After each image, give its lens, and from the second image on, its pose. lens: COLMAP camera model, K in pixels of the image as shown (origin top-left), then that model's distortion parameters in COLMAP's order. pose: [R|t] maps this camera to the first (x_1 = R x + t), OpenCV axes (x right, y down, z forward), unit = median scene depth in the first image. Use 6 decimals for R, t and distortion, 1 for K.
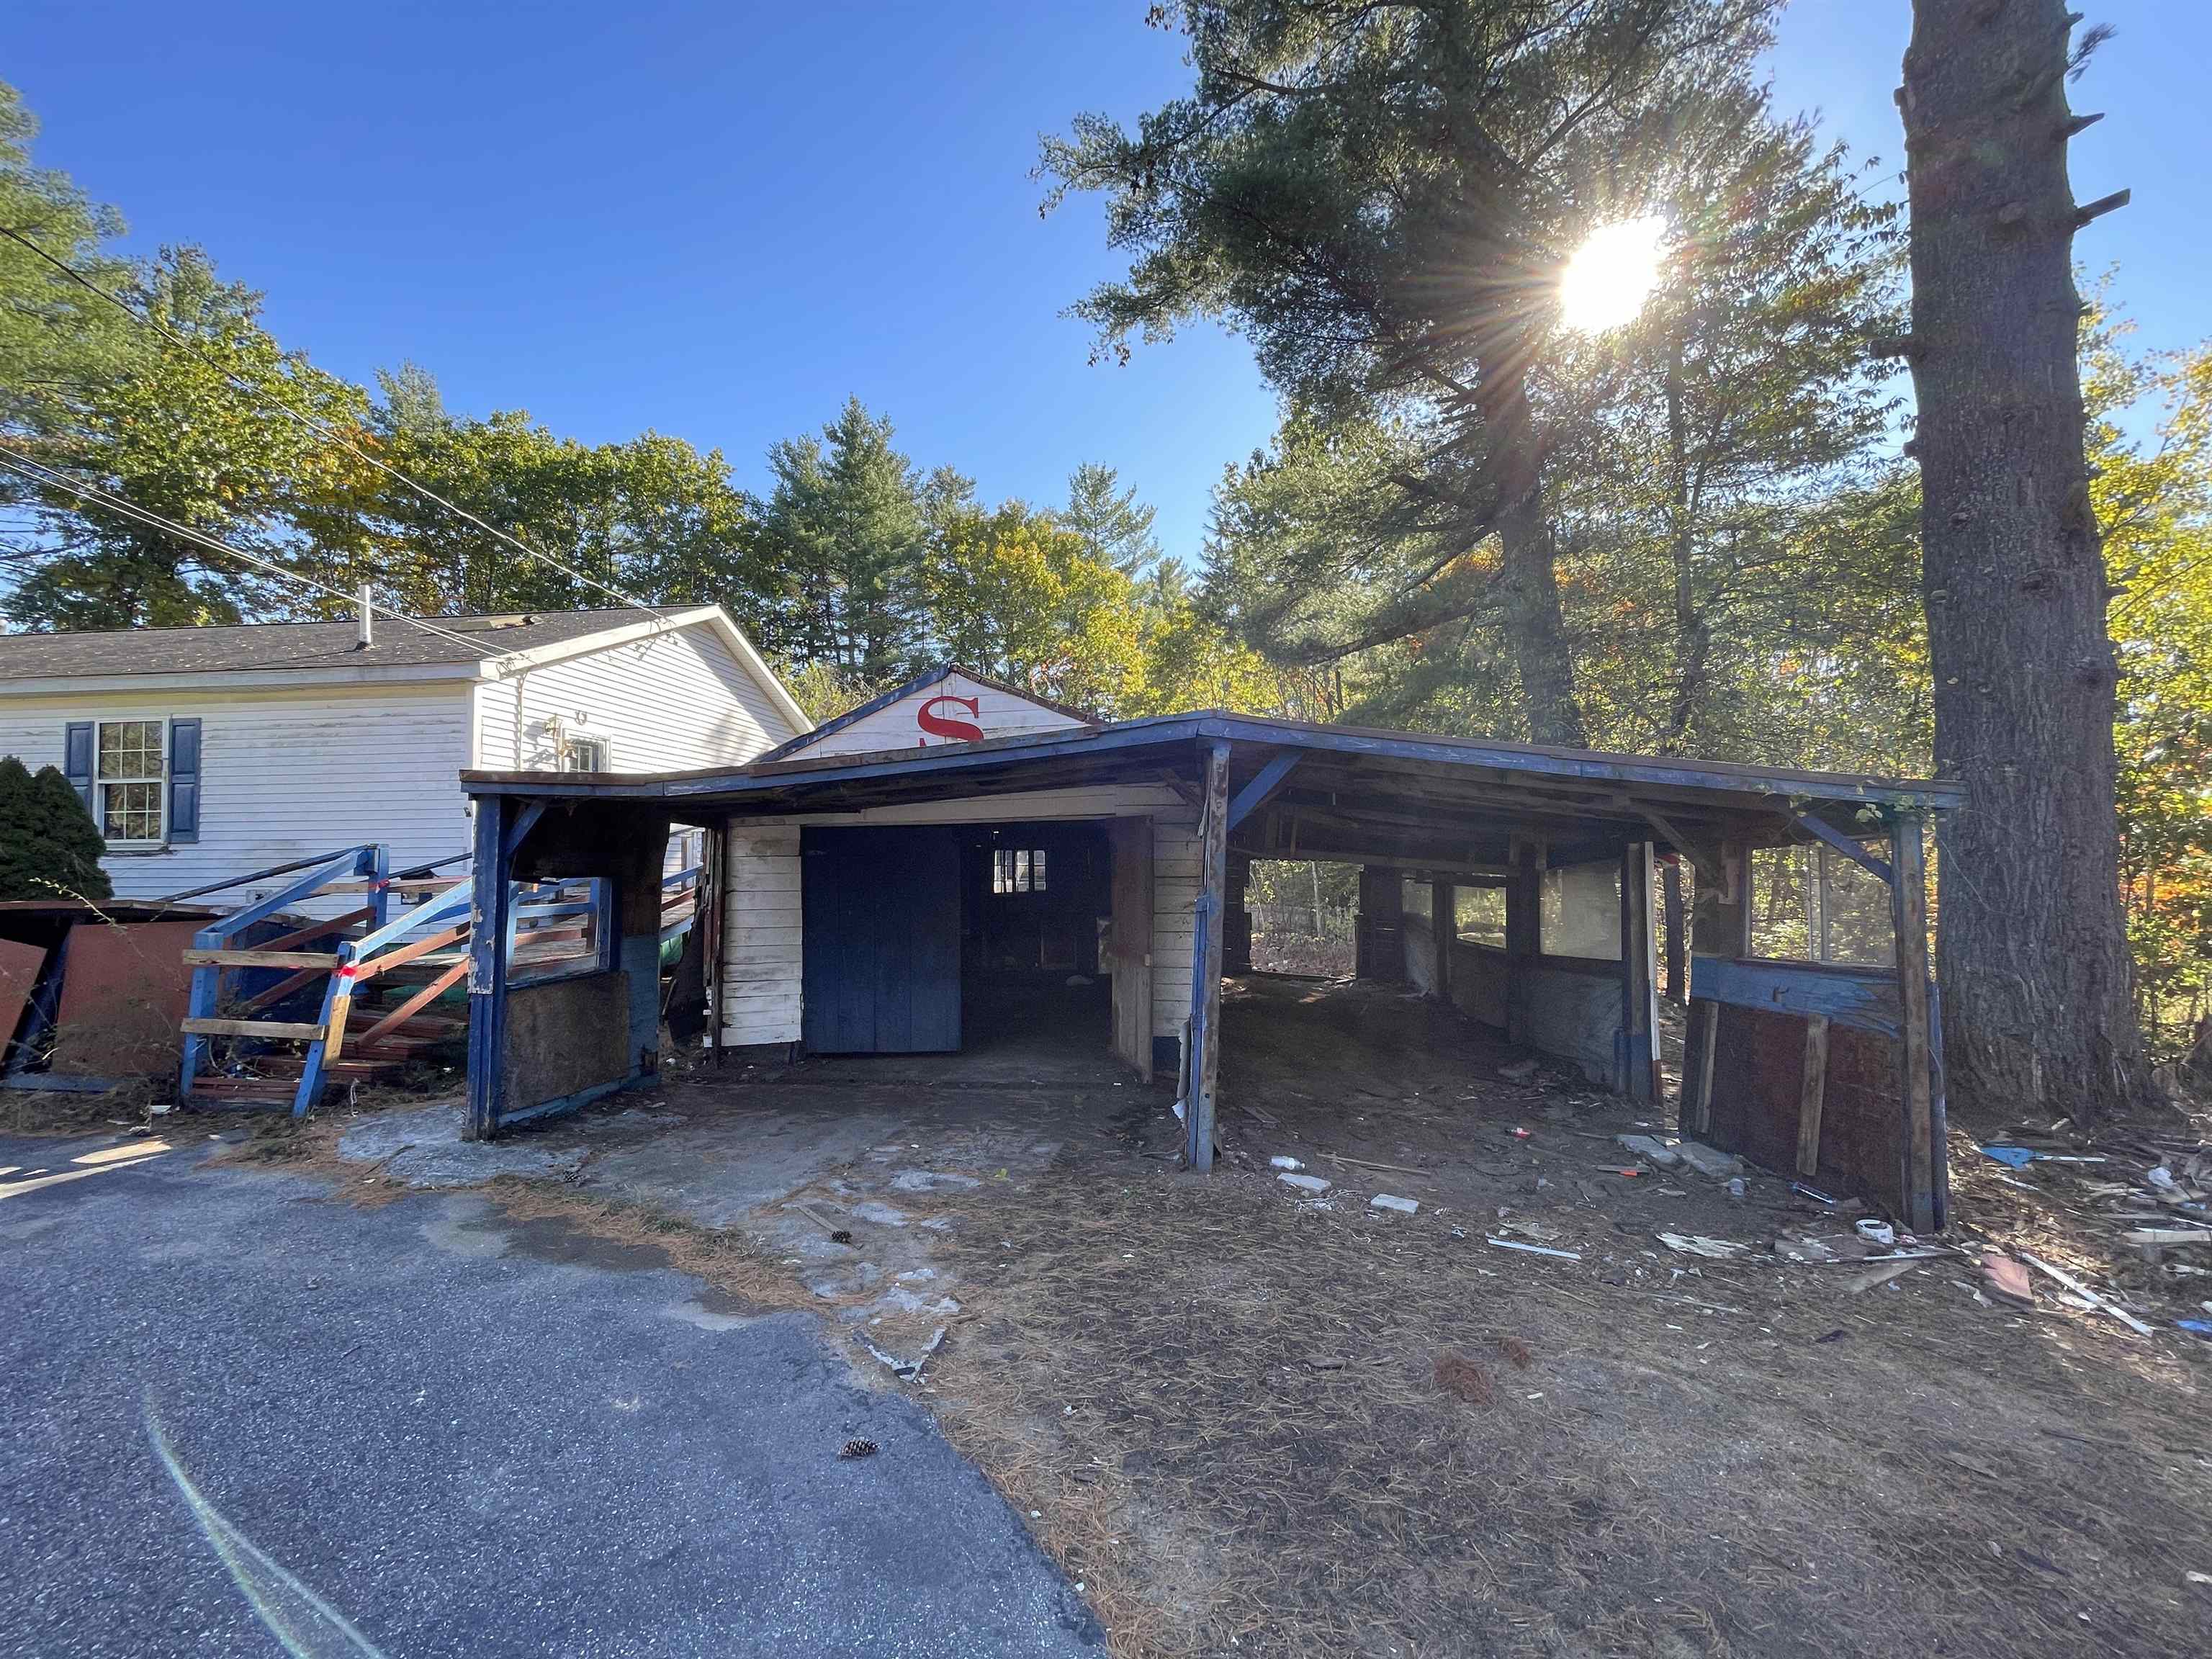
lens RADIAL K [[895.2, 0, 1104.6], [0, 895.2, 825.8], [0, 0, 1]] dist [-0.003612, 0.000295]
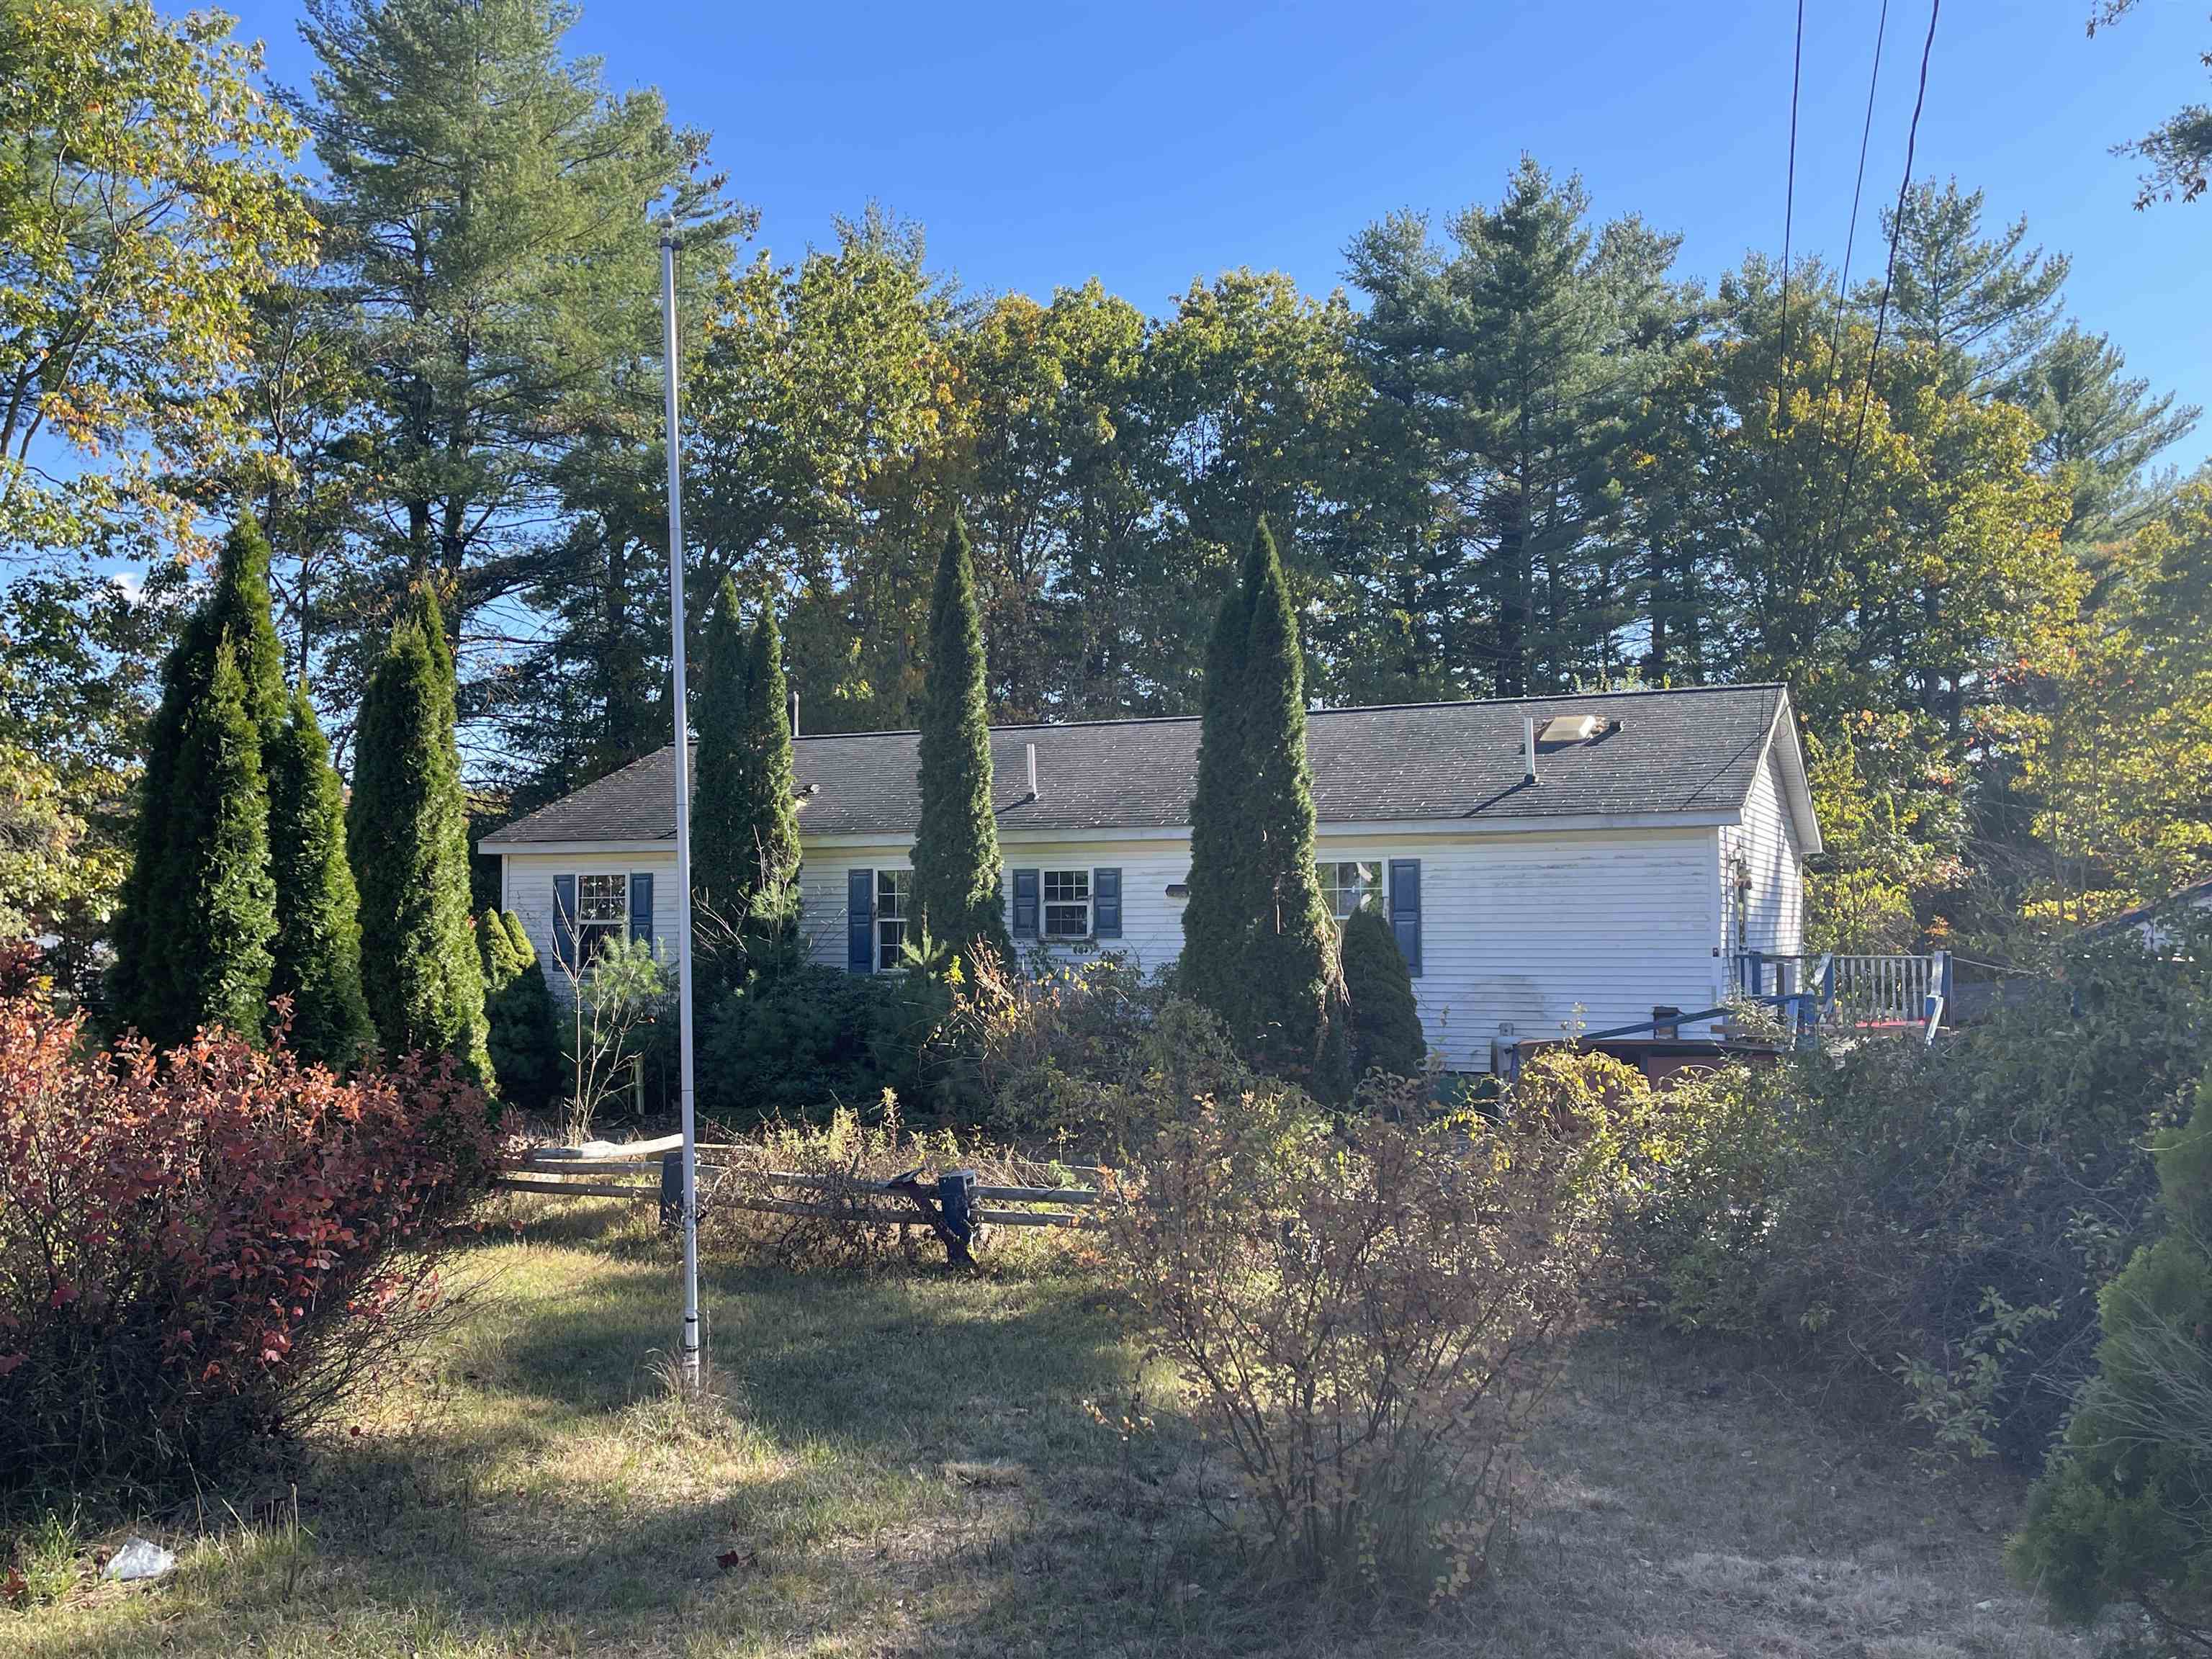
lens RADIAL K [[1958.0, 0, 1134.4], [0, 1958.0, 831.9], [0, 0, 1]] dist [0.031730, 0.004841]
pose [[0.951174, -0.014631, -0.308309, -0.619624], [0.011177, 0.999853, -0.012967, -0.126686], [0.308453, 0.008888, 0.951198, -1.317824]]
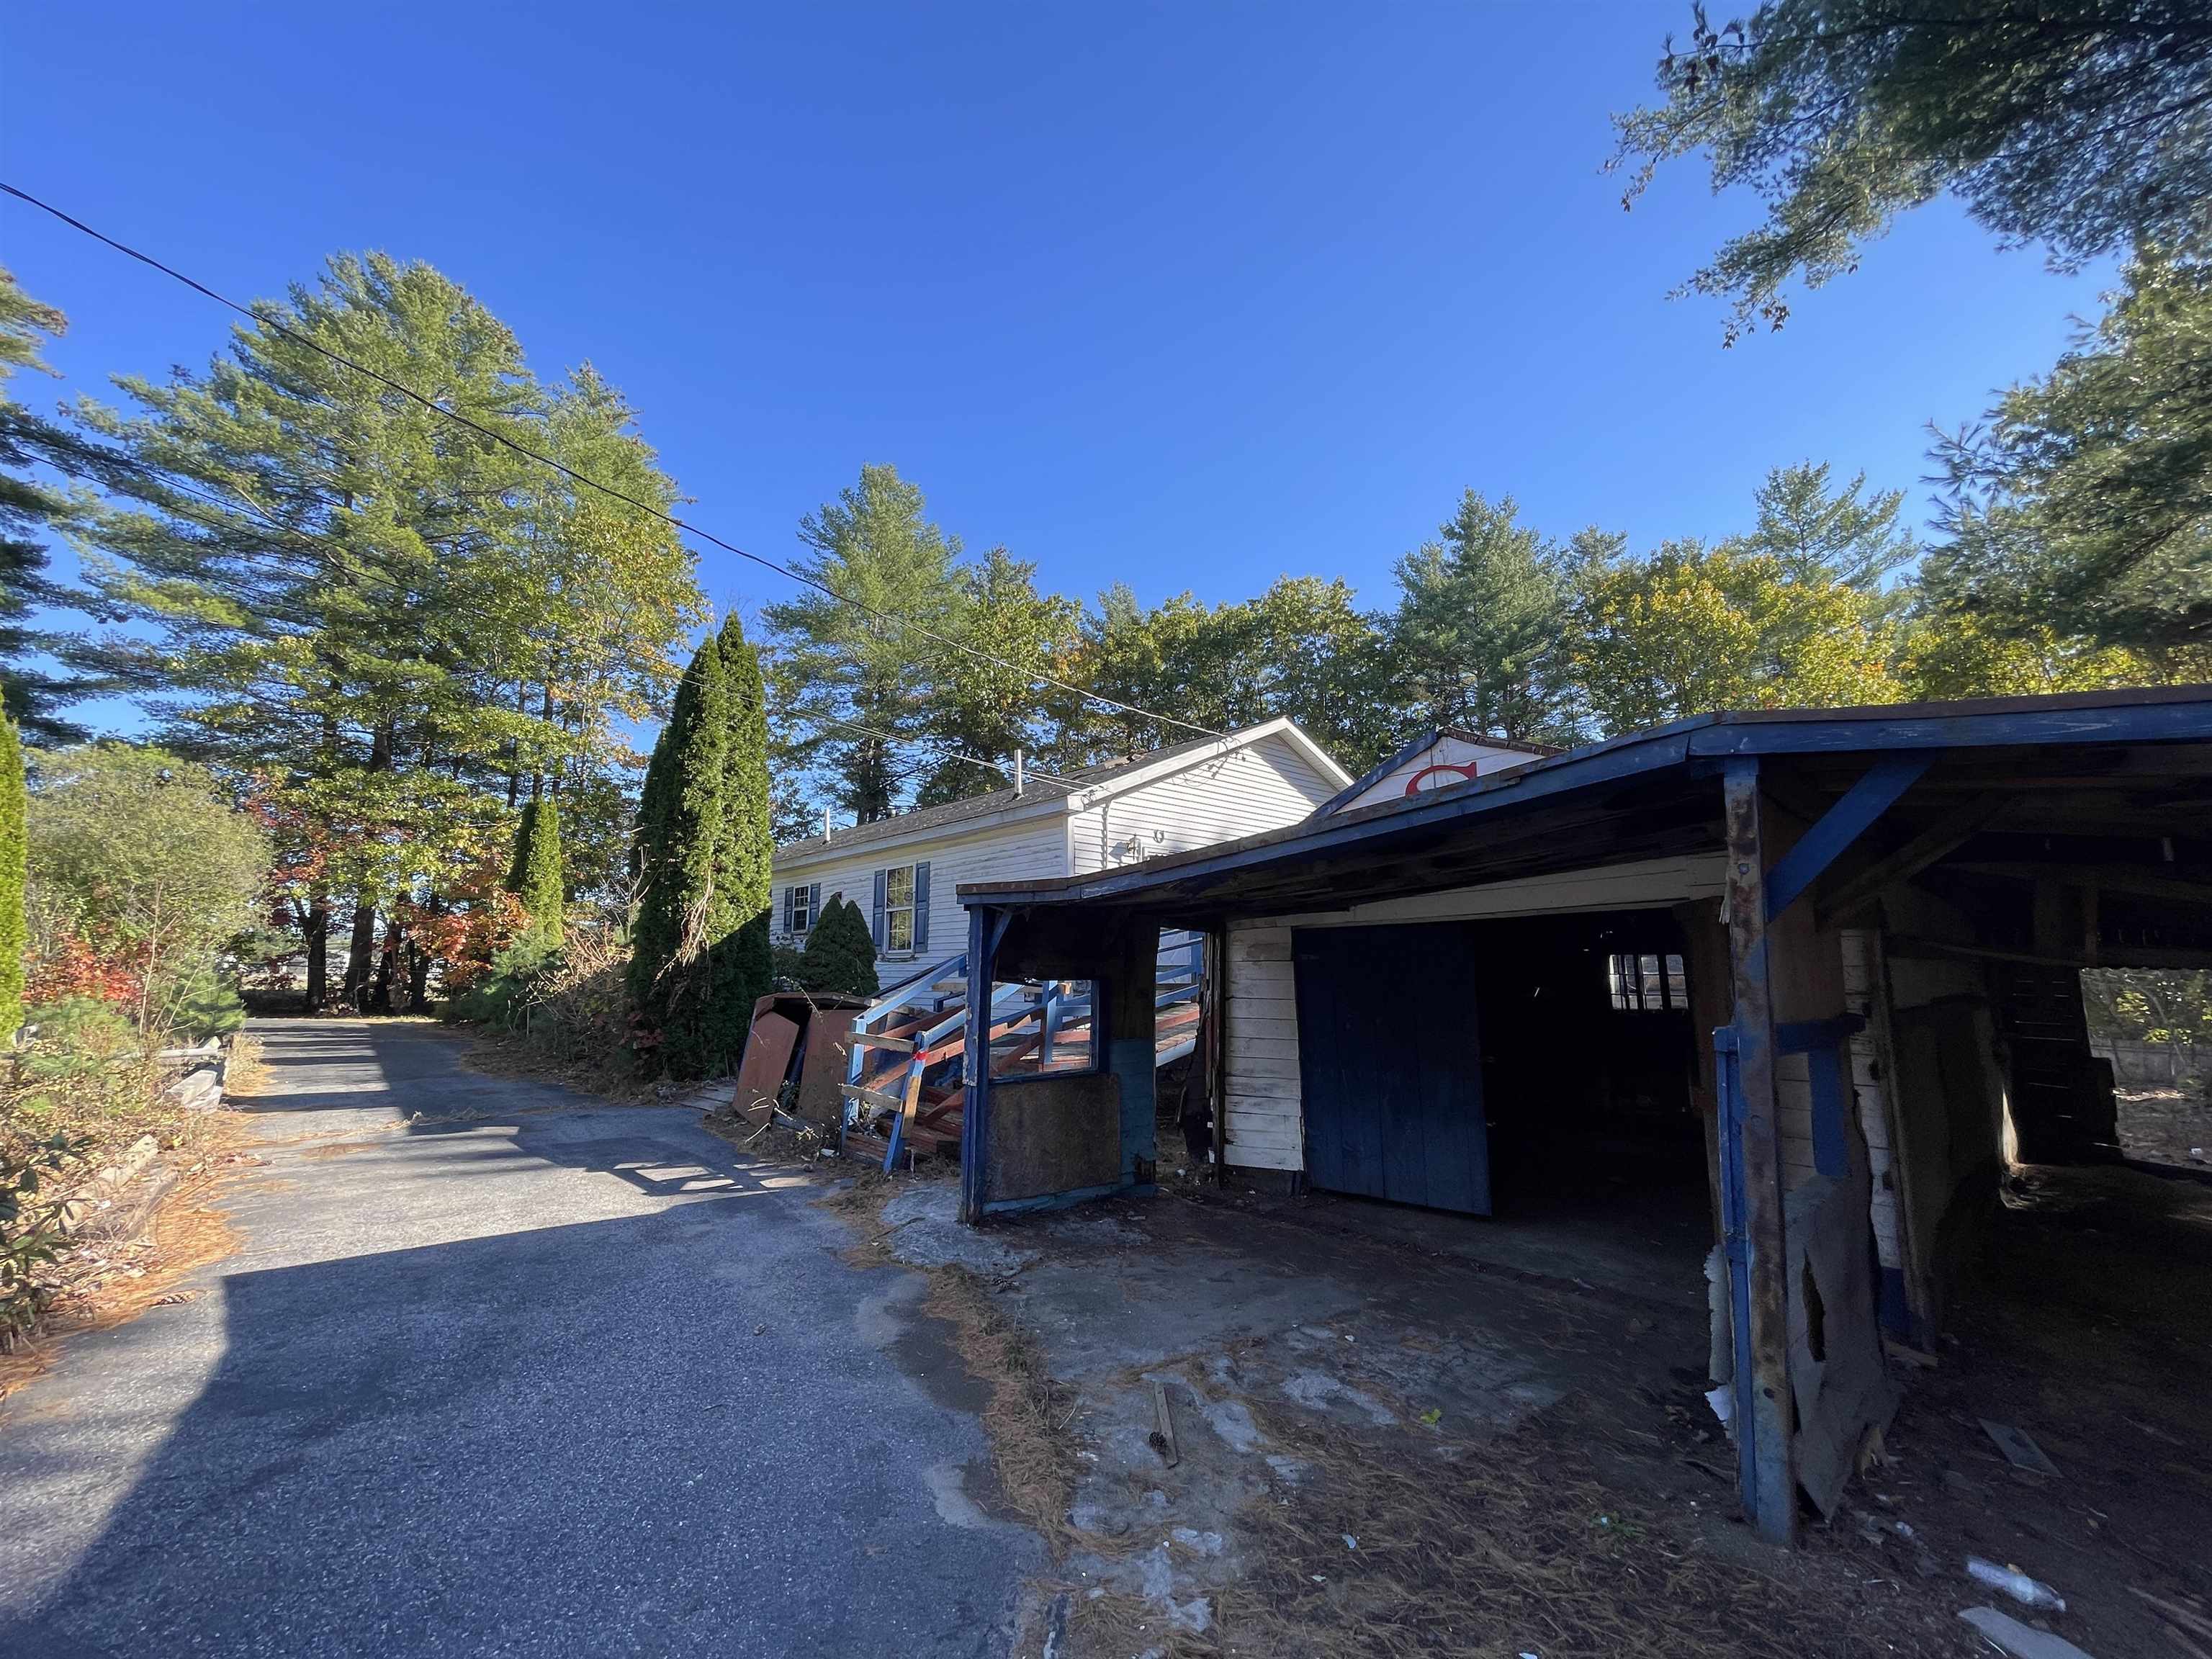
lens RADIAL K [[895.2, 0, 1092.9], [0, 895.2, 827.7], [0, 0, 1]] dist [-0.003612, 0.000295]
pose [[0.745766, -0.099804, -0.658690, 0.096651], [0.021864, 0.991849, -0.125529, 0.007211], [0.665849, 0.079214, 0.741869, 0.134923]]
